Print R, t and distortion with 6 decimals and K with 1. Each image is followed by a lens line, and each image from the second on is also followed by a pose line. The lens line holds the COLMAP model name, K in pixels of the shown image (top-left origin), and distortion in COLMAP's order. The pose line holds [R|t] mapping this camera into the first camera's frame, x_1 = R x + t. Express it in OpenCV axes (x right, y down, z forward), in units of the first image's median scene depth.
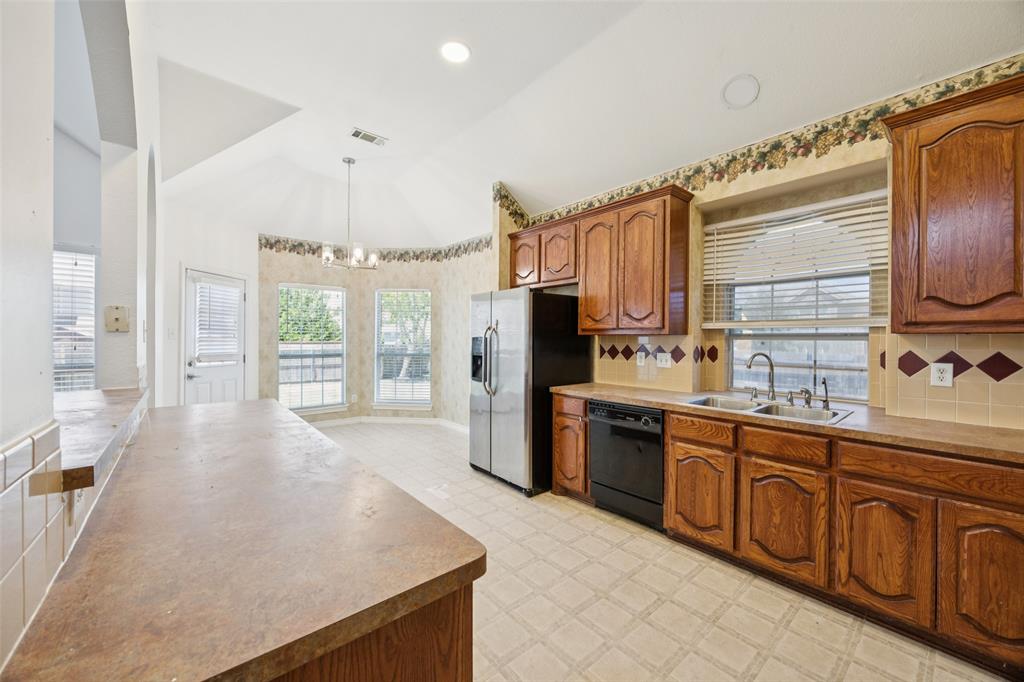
lens RADIAL K [[398.2, 0, 513.8], [0, 398.2, 335.9], [0, 0, 1]] dist [-0.001956, -0.000064]
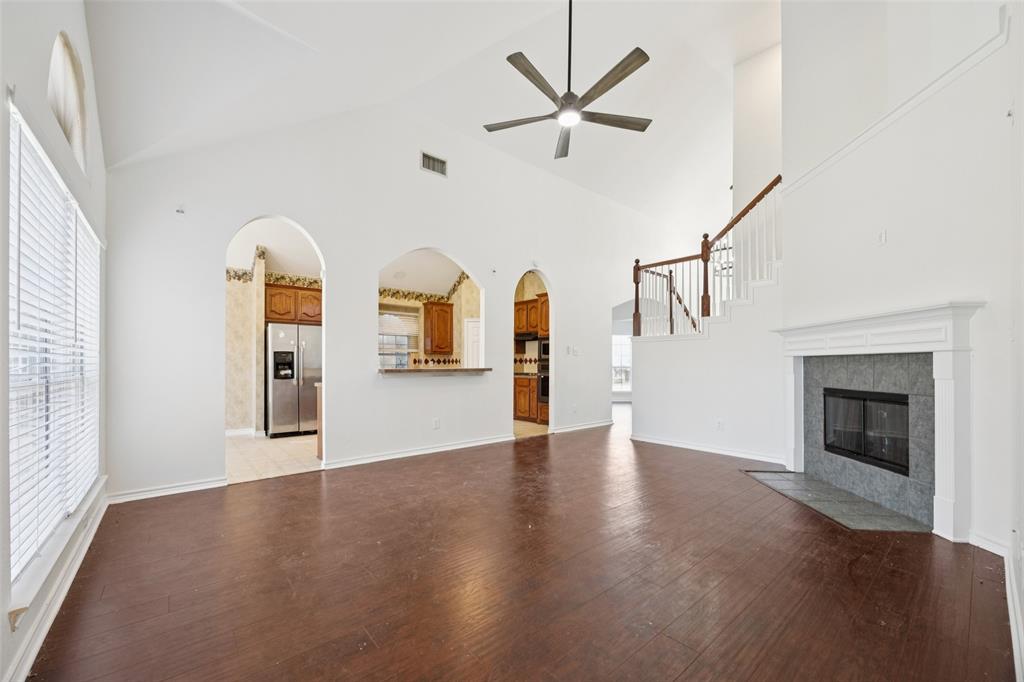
lens RADIAL K [[397.7, 0, 529.4], [0, 397.7, 357.6], [0, 0, 1]] dist [-0.004743, -0.000017]
pose [[-0.019552, 0.000908, 0.999808, -2.269419], [0.019762, 0.999805, -0.000522, 0.044514], [-0.999614, 0.019748, -0.019566, 0.171141]]
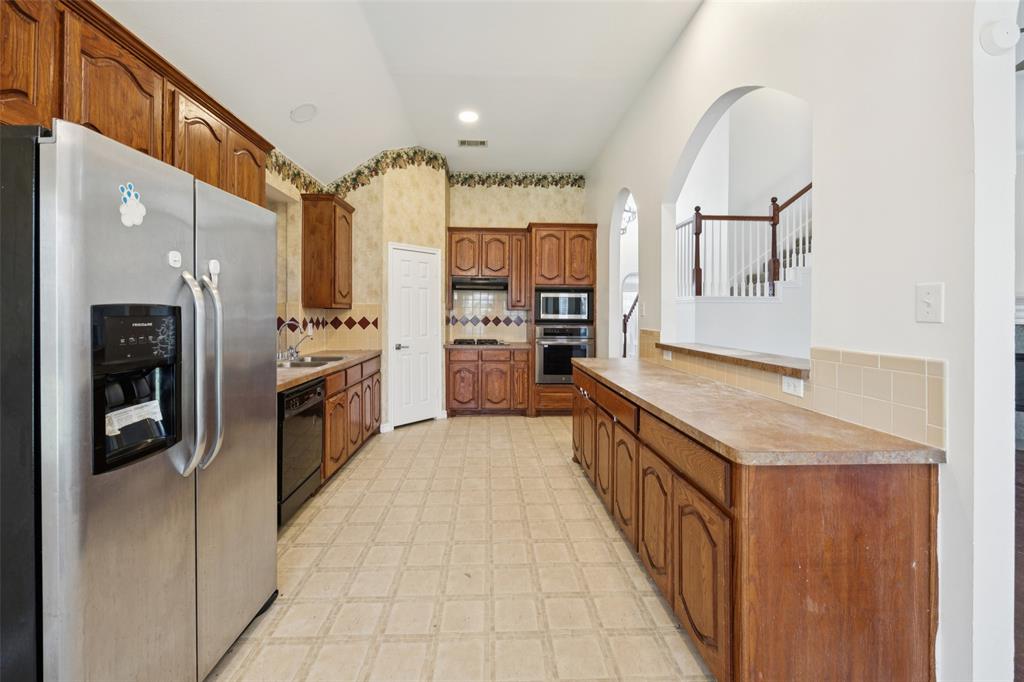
lens RADIAL K [[397.7, 0, 506.2], [0, 397.7, 308.3], [0, 0, 1]] dist [-0.004743, -0.000017]
pose [[-0.774595, -0.012801, 0.632328, -0.679537], [-0.006348, 0.999902, 0.012467, -0.017715], [-0.632426, 0.005643, -0.774600, 1.478786]]
